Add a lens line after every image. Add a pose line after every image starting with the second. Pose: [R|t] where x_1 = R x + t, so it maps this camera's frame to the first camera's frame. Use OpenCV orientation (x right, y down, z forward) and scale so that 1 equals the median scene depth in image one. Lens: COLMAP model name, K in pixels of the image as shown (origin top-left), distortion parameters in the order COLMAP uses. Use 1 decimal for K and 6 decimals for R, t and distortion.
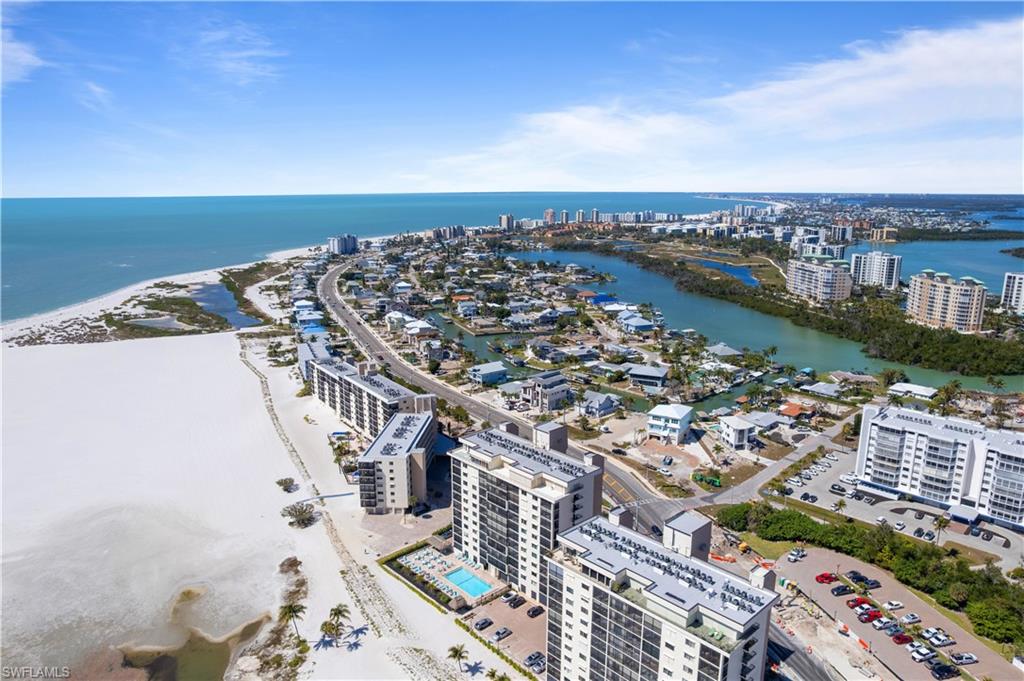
lens RADIAL K [[669.8, 0, 512.0], [0, 669.8, 340.5], [0, 0, 1]] dist [-0.043519, 0.000360]
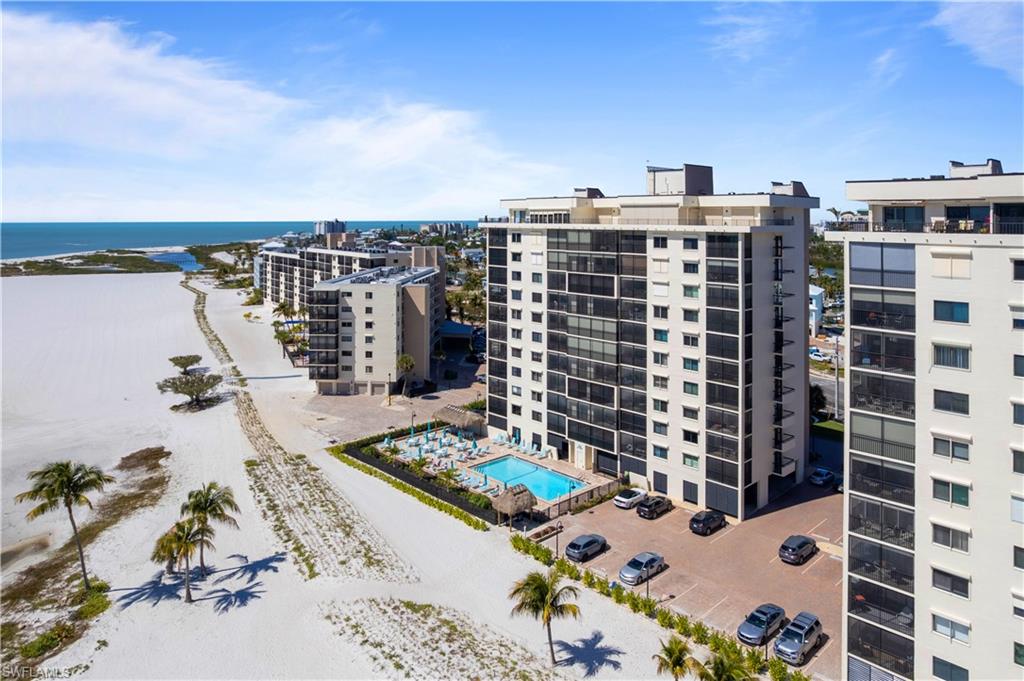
lens RADIAL K [[681.2, 0, 509.1], [0, 681.2, 212.8], [0, 0, 1]] dist [-0.036777, 0.001055]
pose [[0.999975, 0.000510, 0.007101, -0.080684], [0.001157, 0.972543, -0.232720, 0.291724], [-0.007024, 0.232722, 0.972518, 0.510502]]
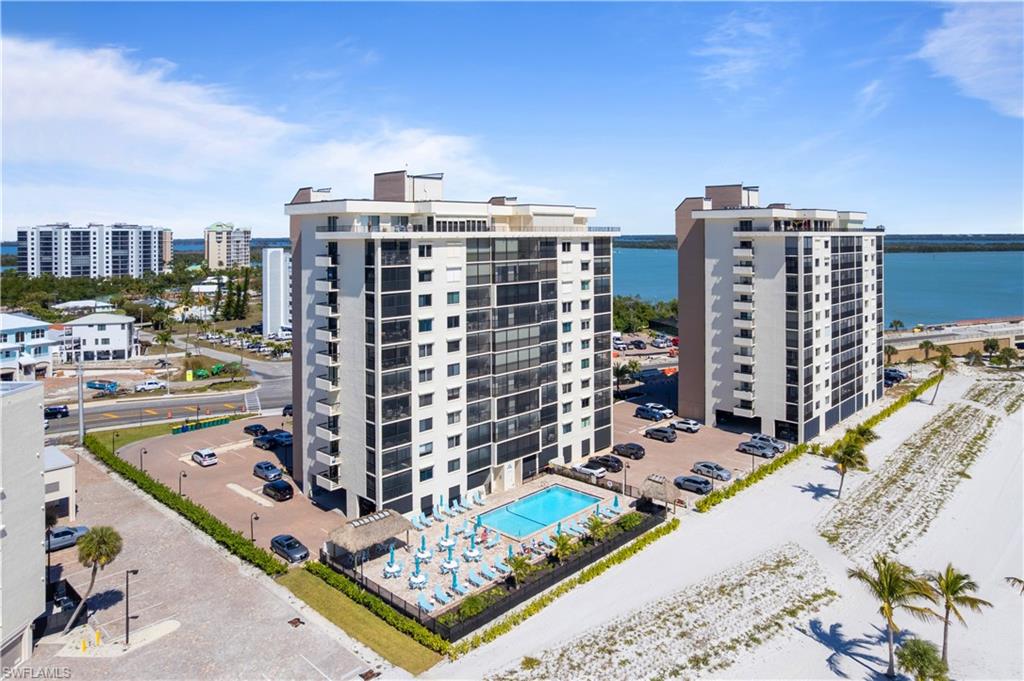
lens RADIAL K [[684.8, 0, 534.2], [0, 684.8, 231.4], [0, 0, 1]] dist [-0.029728, 0.002095]
pose [[-0.064266, -0.005090, 0.997920, -0.472247], [0.224945, 0.974177, 0.019455, 0.185790], [-0.972250, 0.225728, -0.061462, 0.975564]]
